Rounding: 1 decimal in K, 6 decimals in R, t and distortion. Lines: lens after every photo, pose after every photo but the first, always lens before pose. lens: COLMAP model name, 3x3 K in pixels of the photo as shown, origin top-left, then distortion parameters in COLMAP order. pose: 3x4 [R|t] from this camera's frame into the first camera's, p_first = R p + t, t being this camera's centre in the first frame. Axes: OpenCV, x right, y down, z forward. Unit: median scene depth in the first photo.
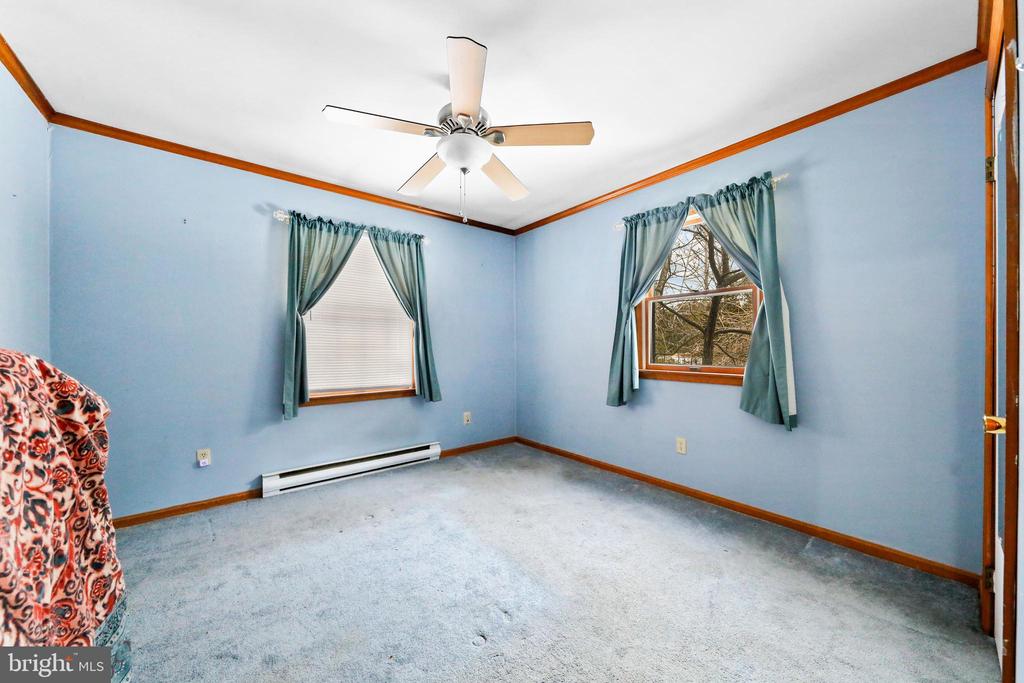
lens RADIAL K [[360.2, 0, 511.0], [0, 360.2, 345.1], [0, 0, 1]] dist [0.000273, -0.000020]
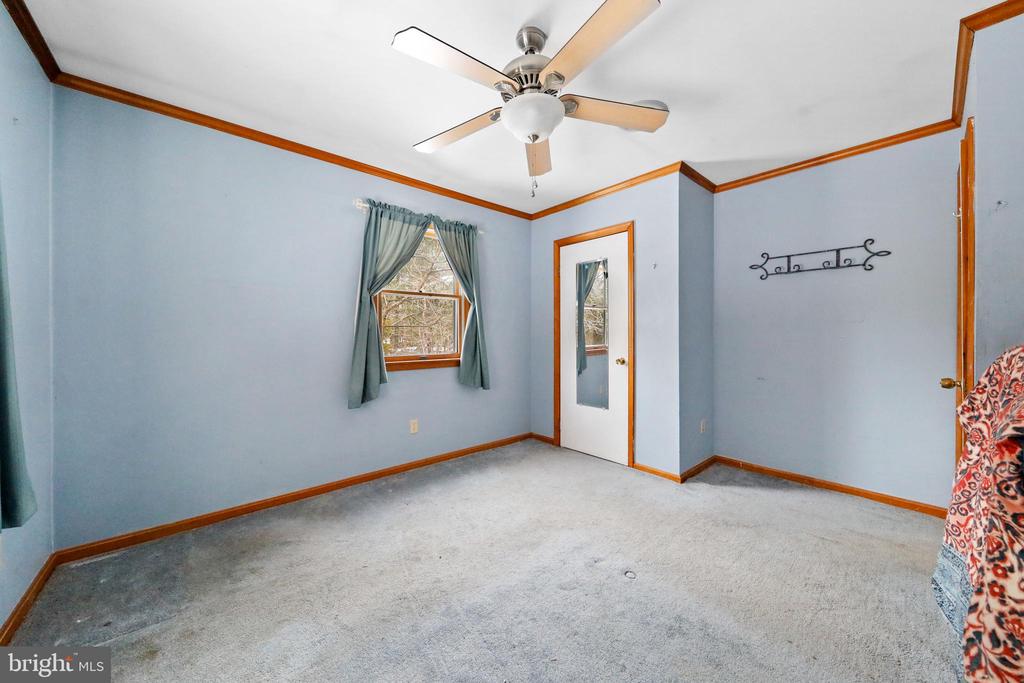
lens RADIAL K [[360.3, 0, 509.1], [0, 360.3, 337.1], [0, 0, 1]] dist [-0.000018, -0.000142]
pose [[-0.032754, -0.004595, 0.999453, -0.666797], [0.000811, 0.999989, 0.004624, -0.007477], [-0.999463, 0.000962, -0.032750, 0.735557]]
